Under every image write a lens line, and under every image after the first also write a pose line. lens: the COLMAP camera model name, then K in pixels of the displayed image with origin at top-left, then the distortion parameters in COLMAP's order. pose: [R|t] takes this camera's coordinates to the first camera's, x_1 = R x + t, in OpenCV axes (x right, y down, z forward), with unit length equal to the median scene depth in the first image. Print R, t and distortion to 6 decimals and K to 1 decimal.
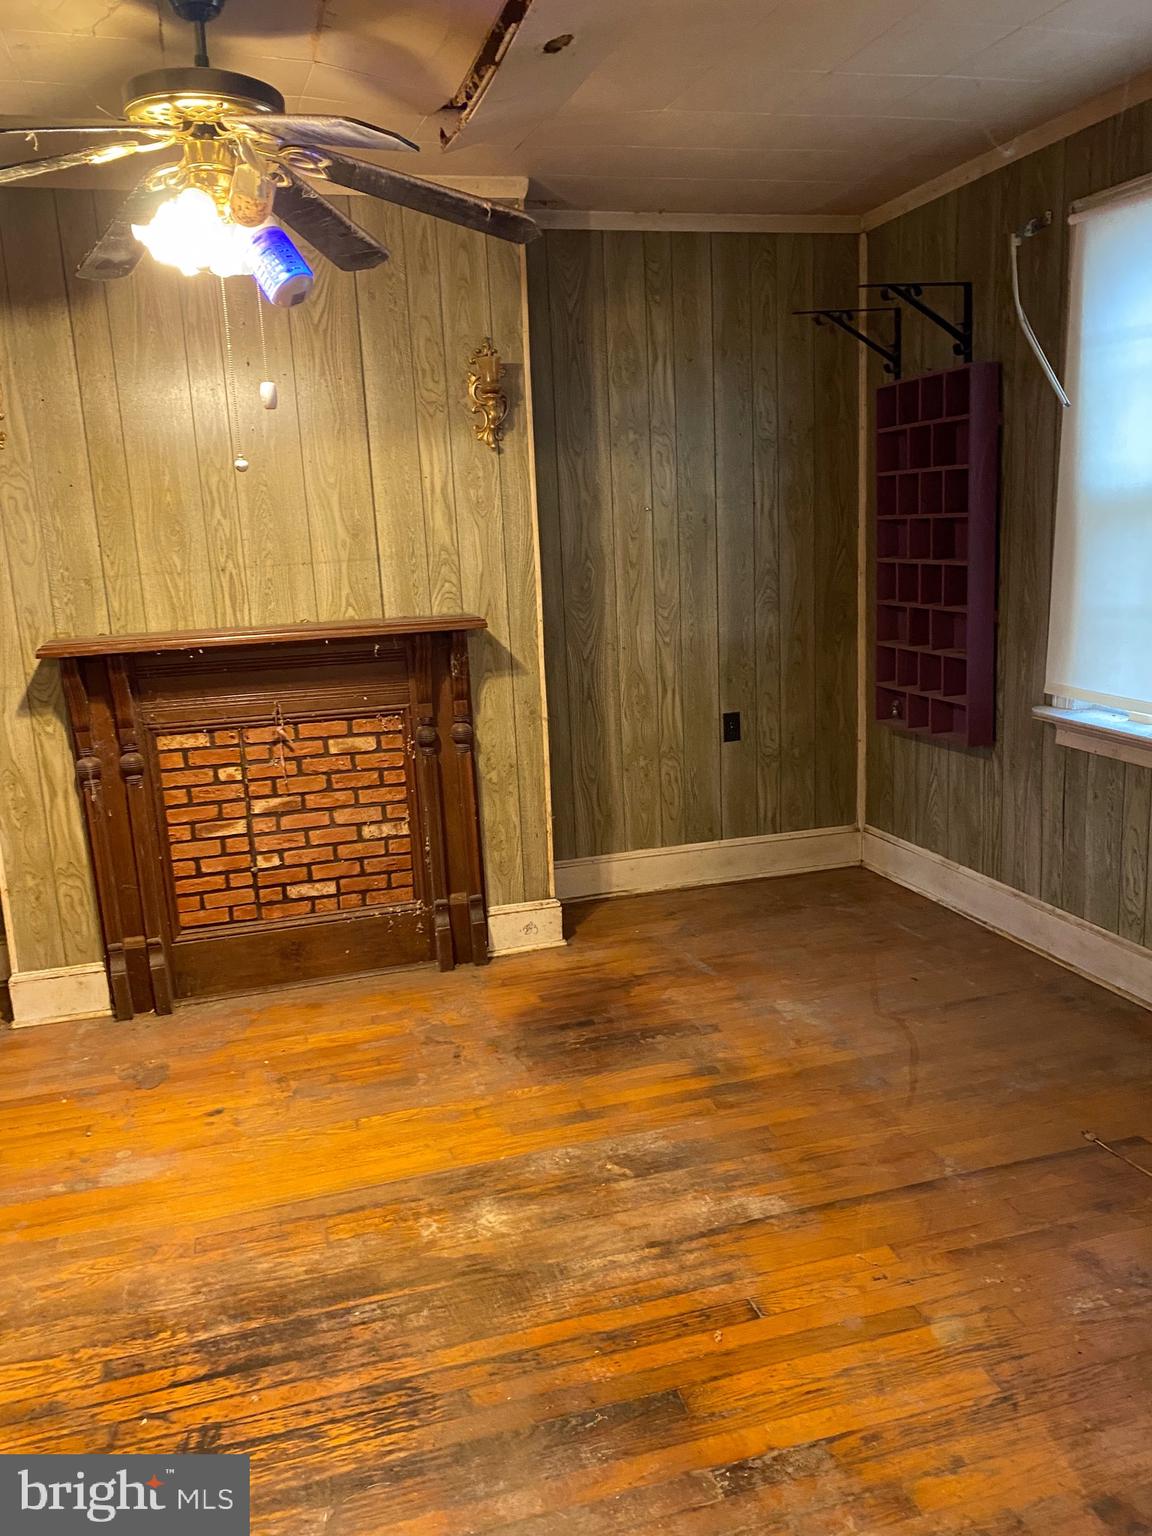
lens RADIAL K [[1154.8, 0, 572.5], [0, 1154.8, 736.5], [0, 0, 1]] dist [0.029984, -0.017419]
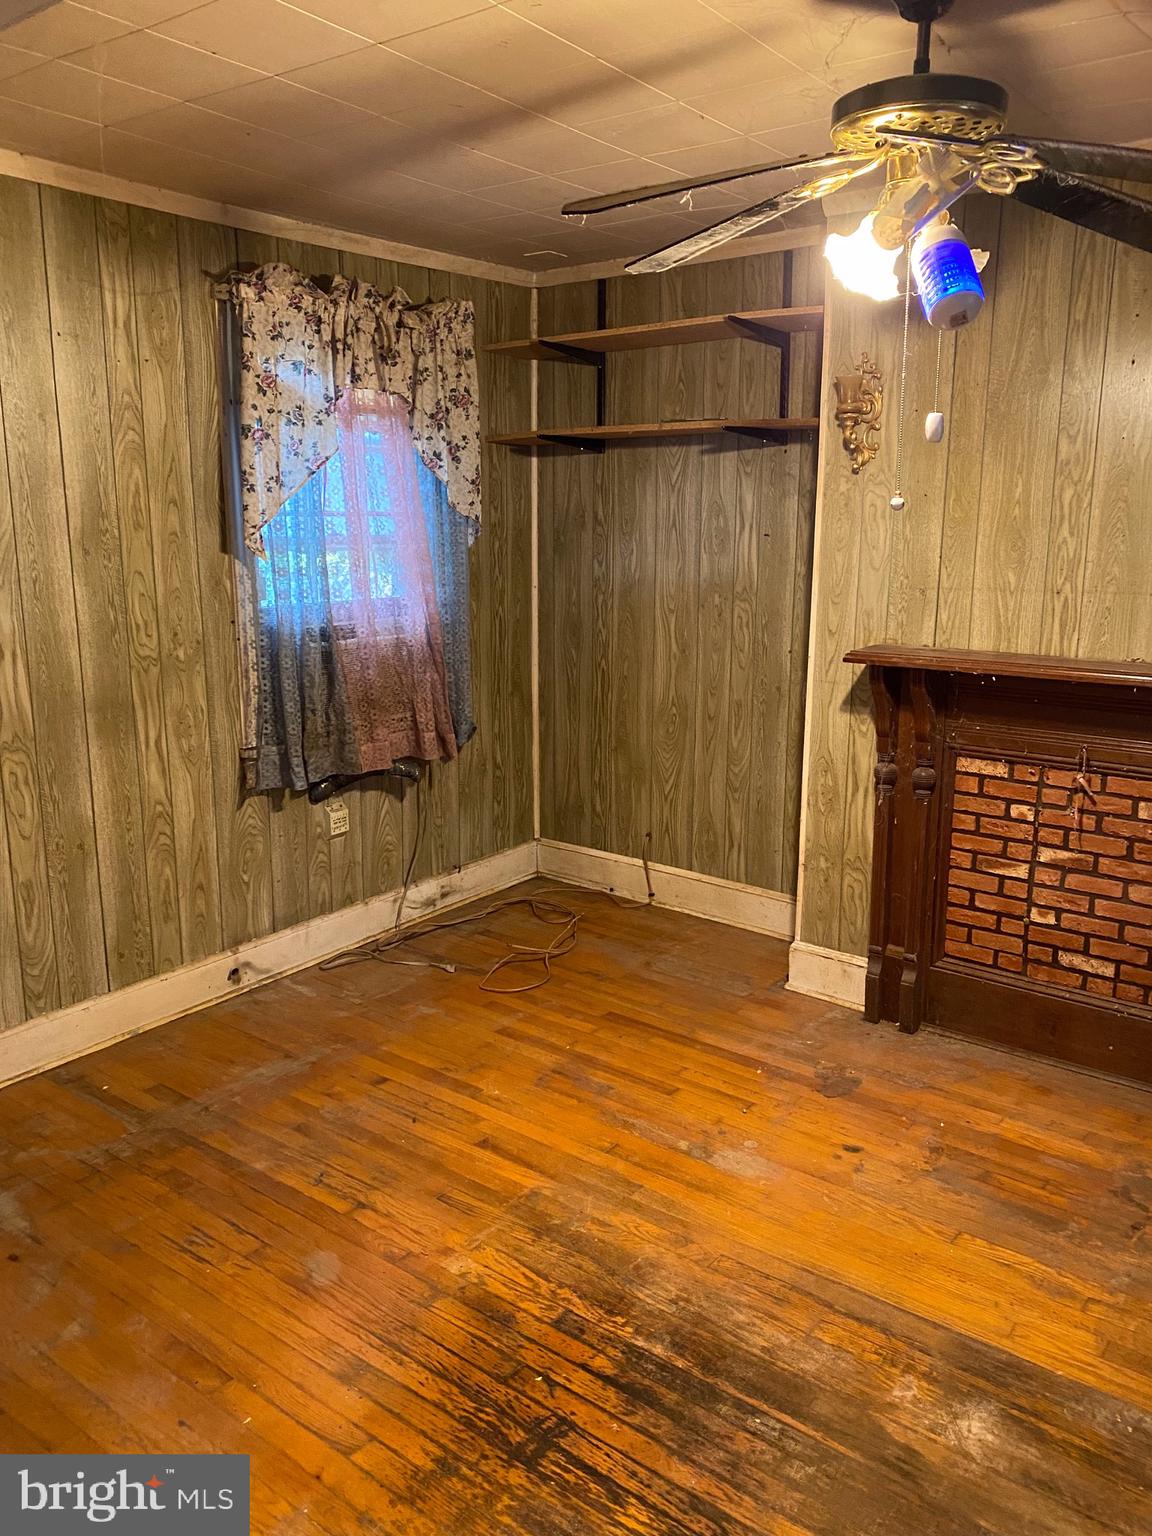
lens RADIAL K [[1154.8, 0, 572.5], [0, 1154.8, 736.5], [0, 0, 1]] dist [0.029984, -0.017419]
pose [[0.612437, 0.198562, -0.765176, 0.181536], [-0.179271, 0.977608, 0.110201, -0.065087], [0.769924, 0.069683, 0.634320, 0.137892]]
